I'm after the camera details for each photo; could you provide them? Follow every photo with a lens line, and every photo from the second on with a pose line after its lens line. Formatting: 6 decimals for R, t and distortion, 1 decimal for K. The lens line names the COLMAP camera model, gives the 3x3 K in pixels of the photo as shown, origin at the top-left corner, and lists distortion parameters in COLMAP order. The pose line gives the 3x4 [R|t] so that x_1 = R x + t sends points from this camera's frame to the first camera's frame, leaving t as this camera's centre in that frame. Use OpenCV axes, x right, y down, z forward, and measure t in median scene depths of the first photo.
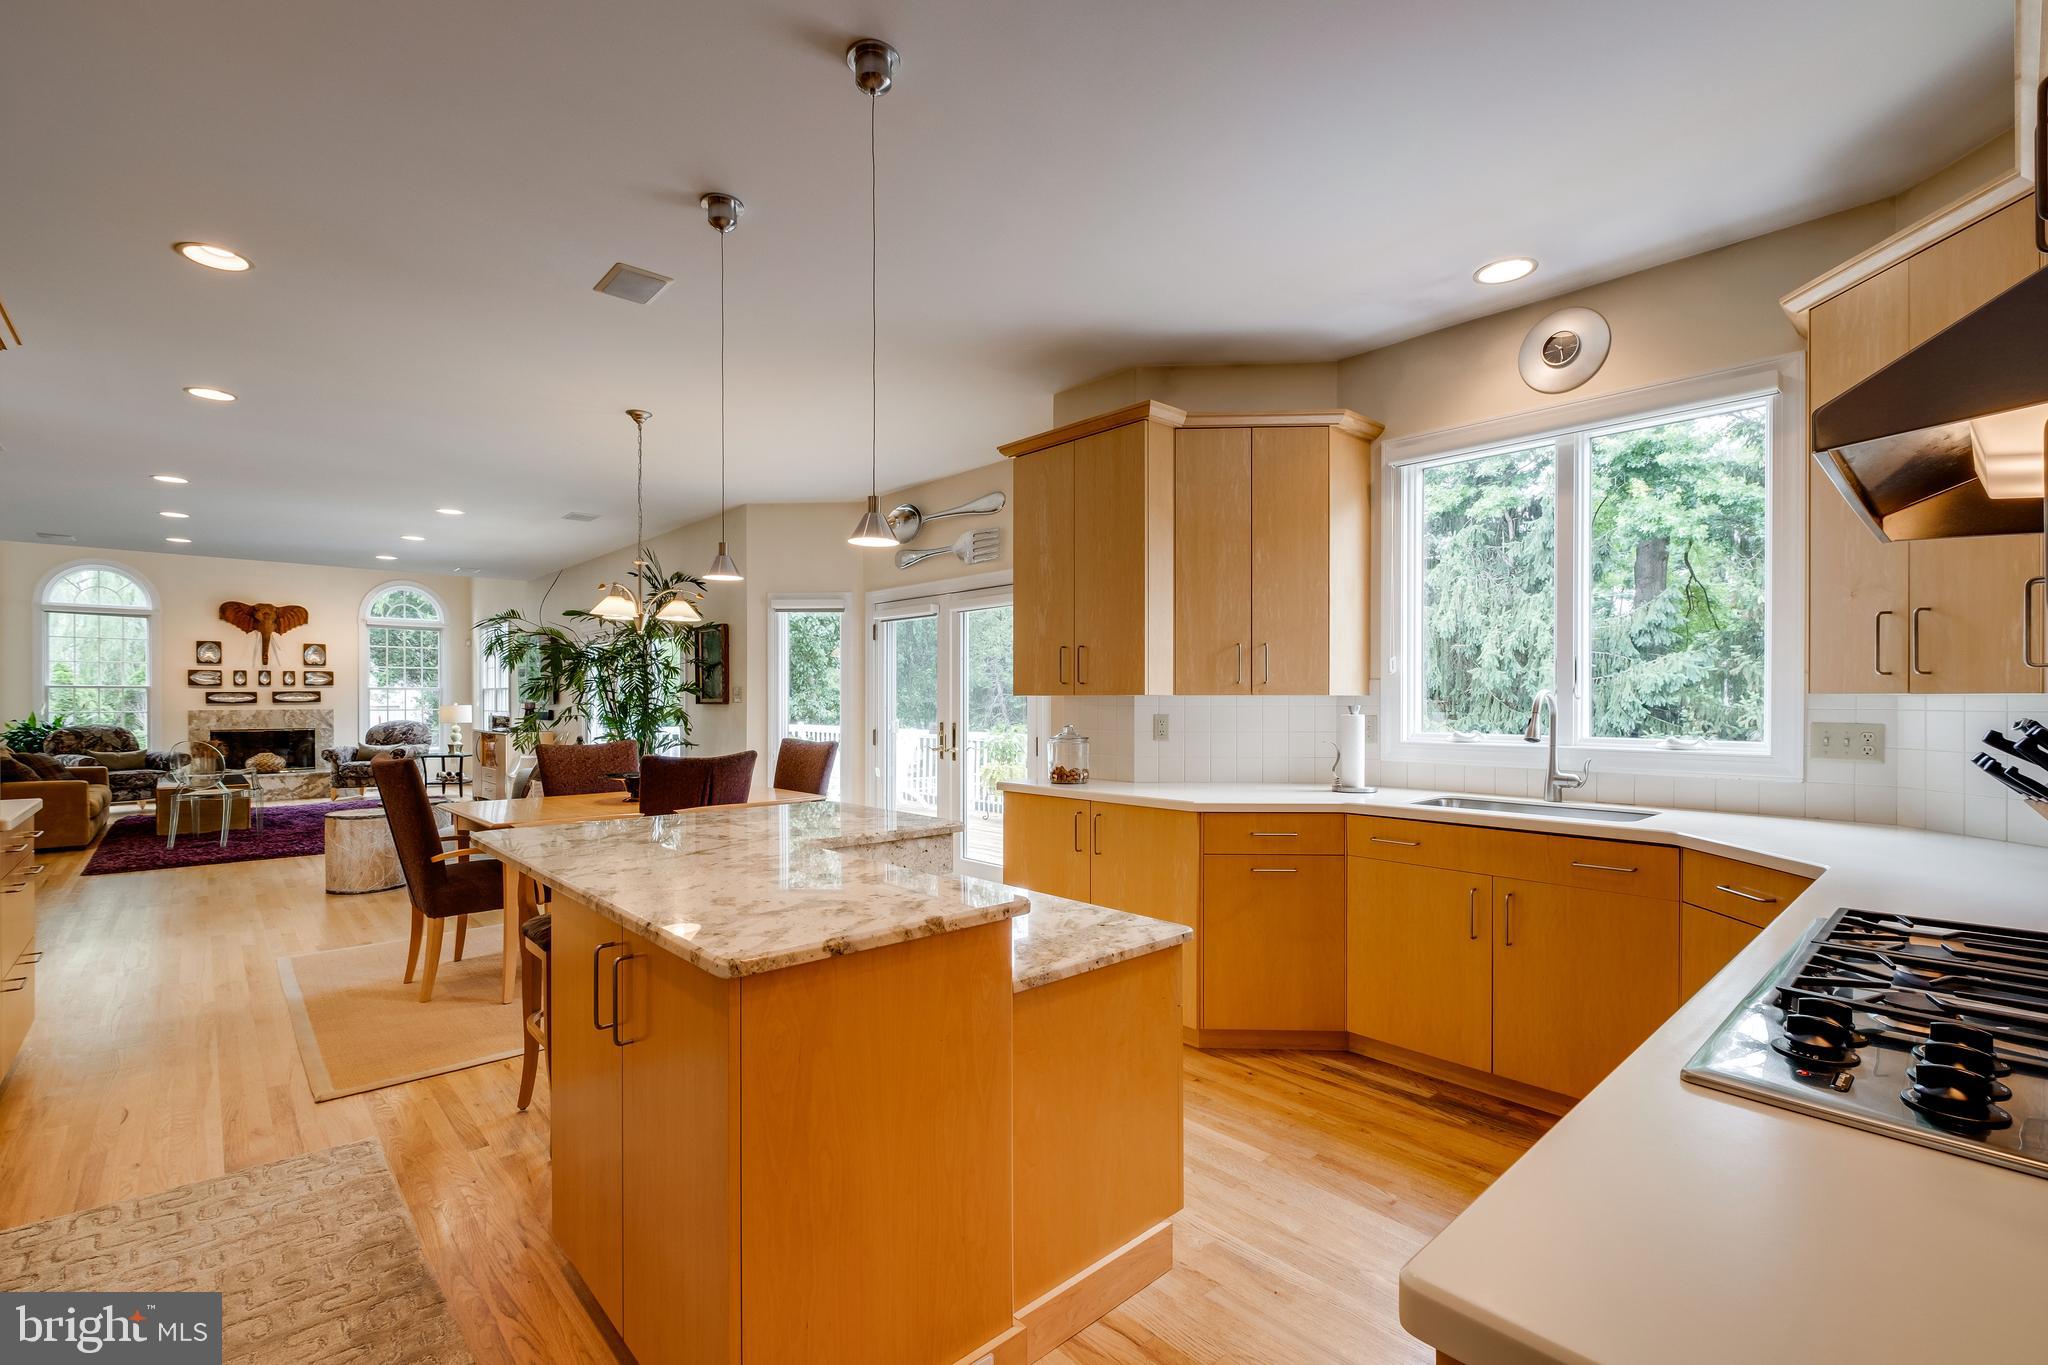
lens RADIAL K [[914.8, 0, 1020.1], [0, 914.8, 702.5], [0, 0, 1]] dist [-0.004183, 0.000150]
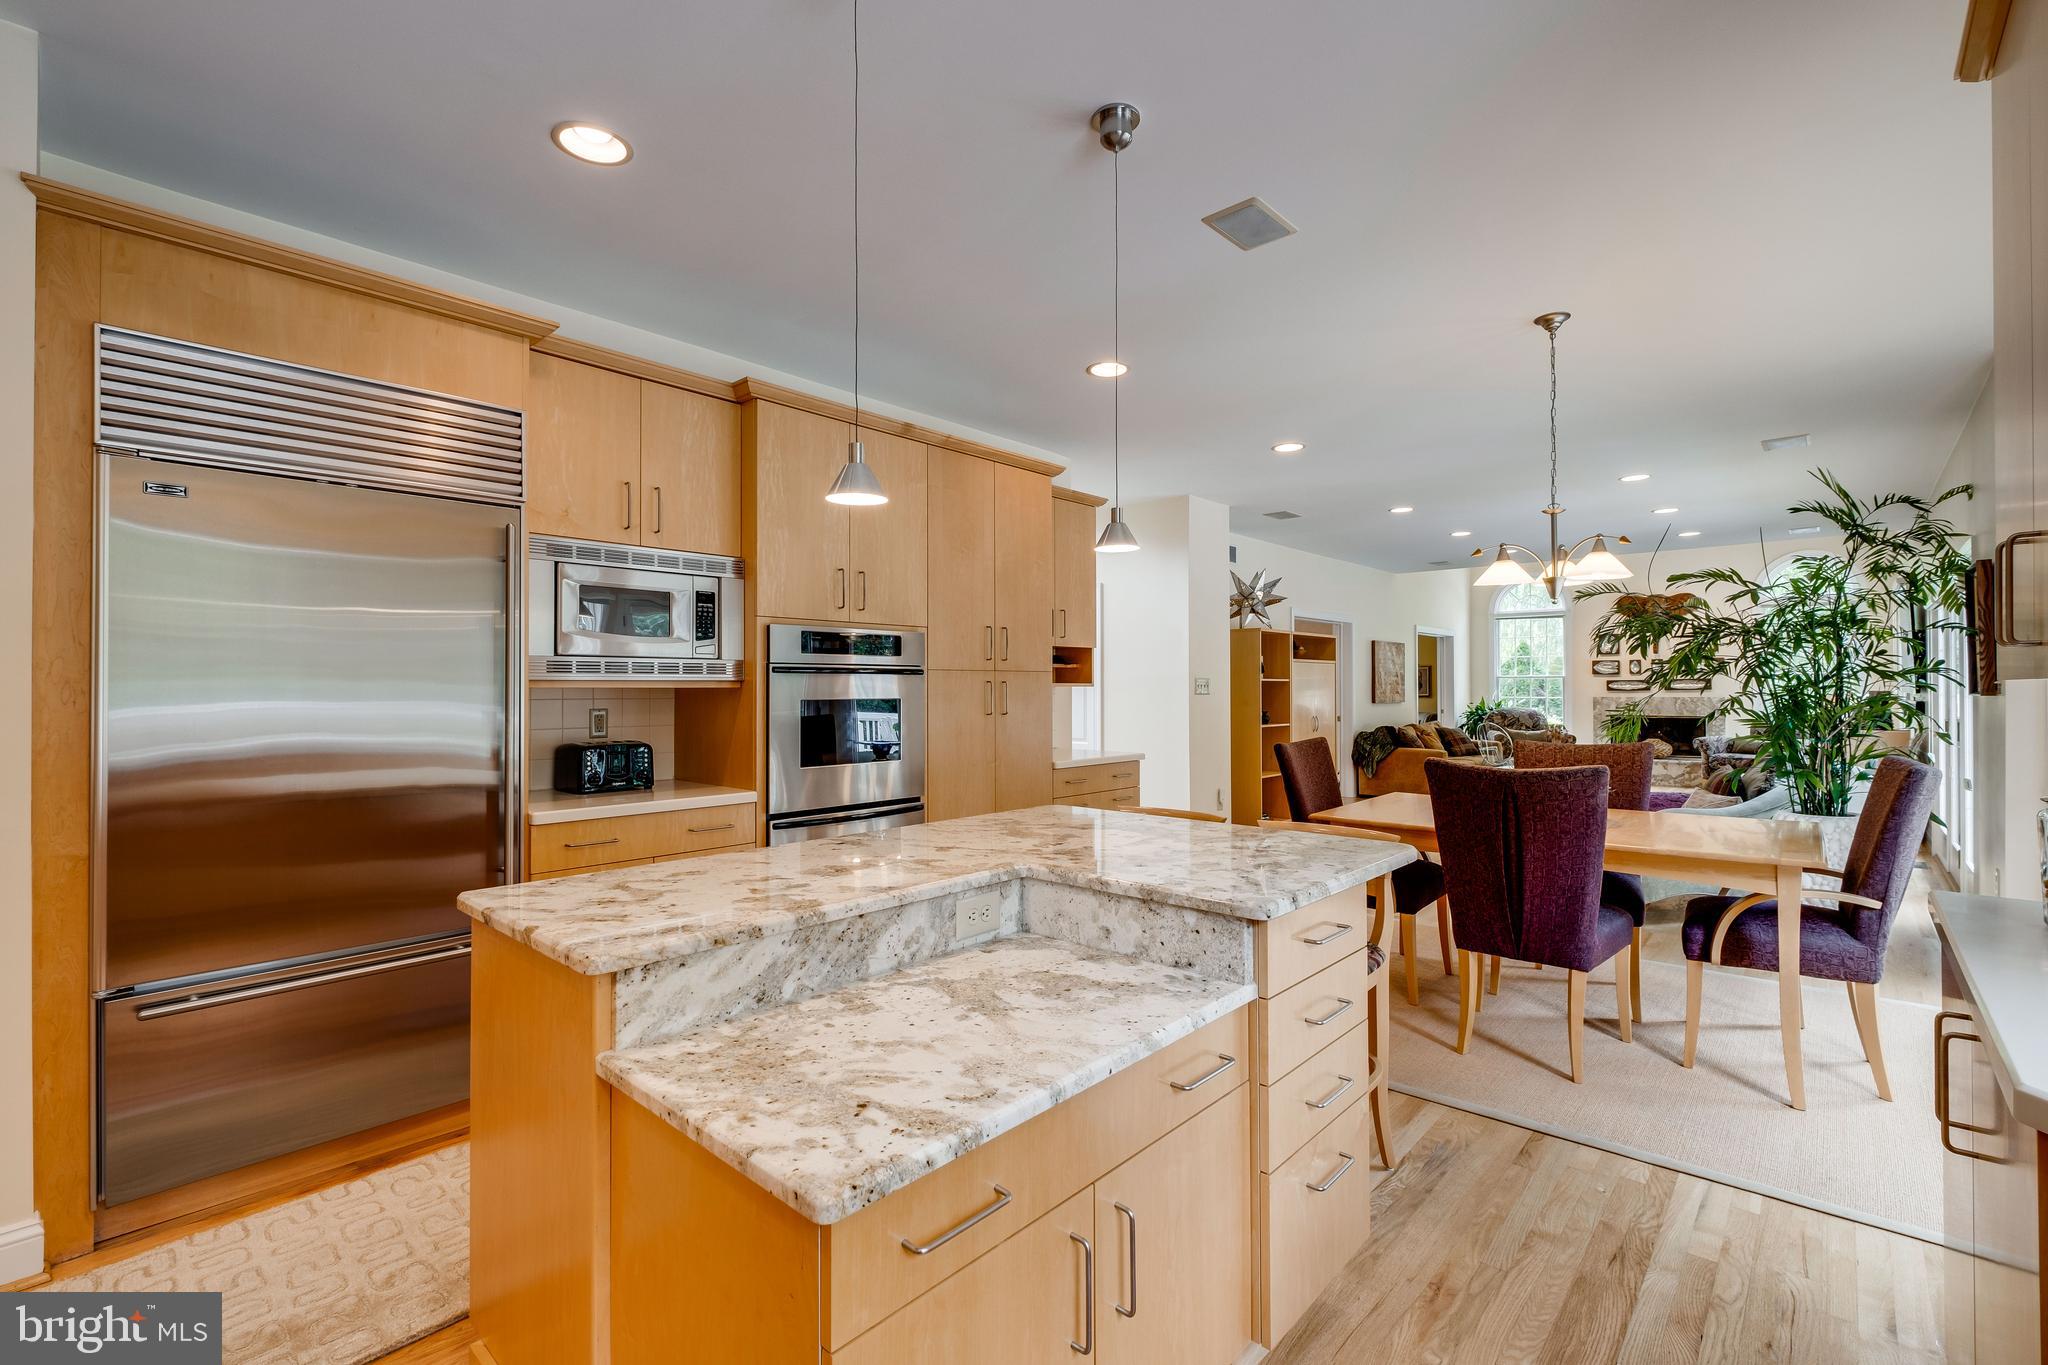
lens RADIAL K [[900.9, 0, 1024.0], [0, 900.9, 682.5], [0, 0, 1]] dist [0.000559, 0.000392]
pose [[0.095491, -0.005698, -0.995414, 0.119216], [-0.002039, 0.999980, -0.005920, -0.001068], [0.995428, 0.002594, 0.095477, 0.195787]]
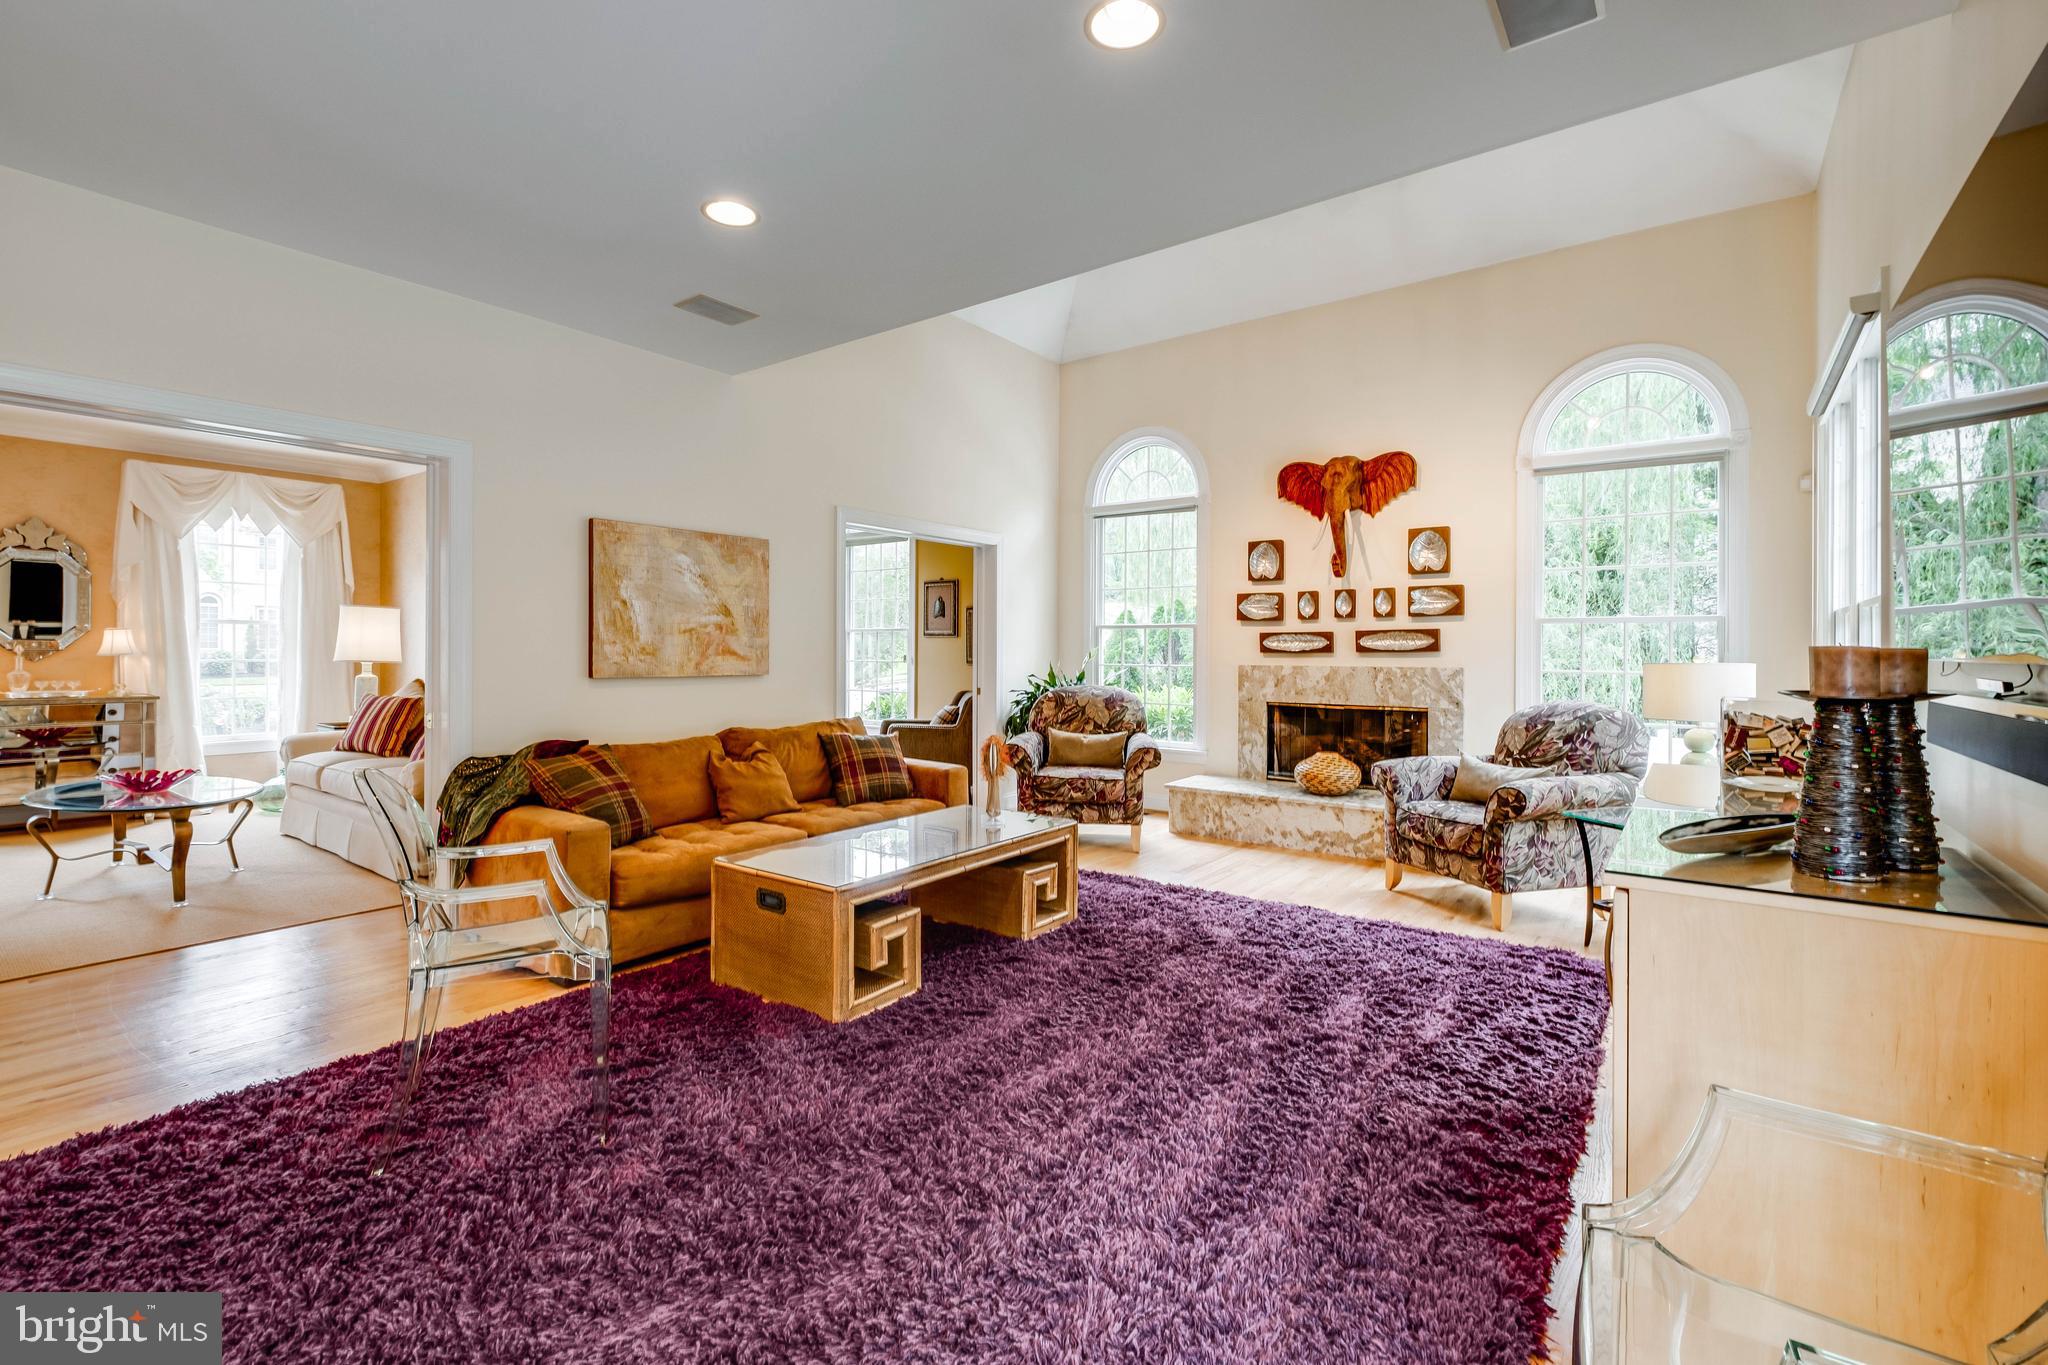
lens RADIAL K [[899.7, 0, 1022.0], [0, 899.7, 654.7], [0, 0, 1]] dist [0.000683, 0.000126]
pose [[0.184033, 0.005104, -0.982907, -0.376561], [-0.009586, 0.999948, 0.003397, 0.001500], [0.982873, 0.008797, 0.184072, 0.748497]]
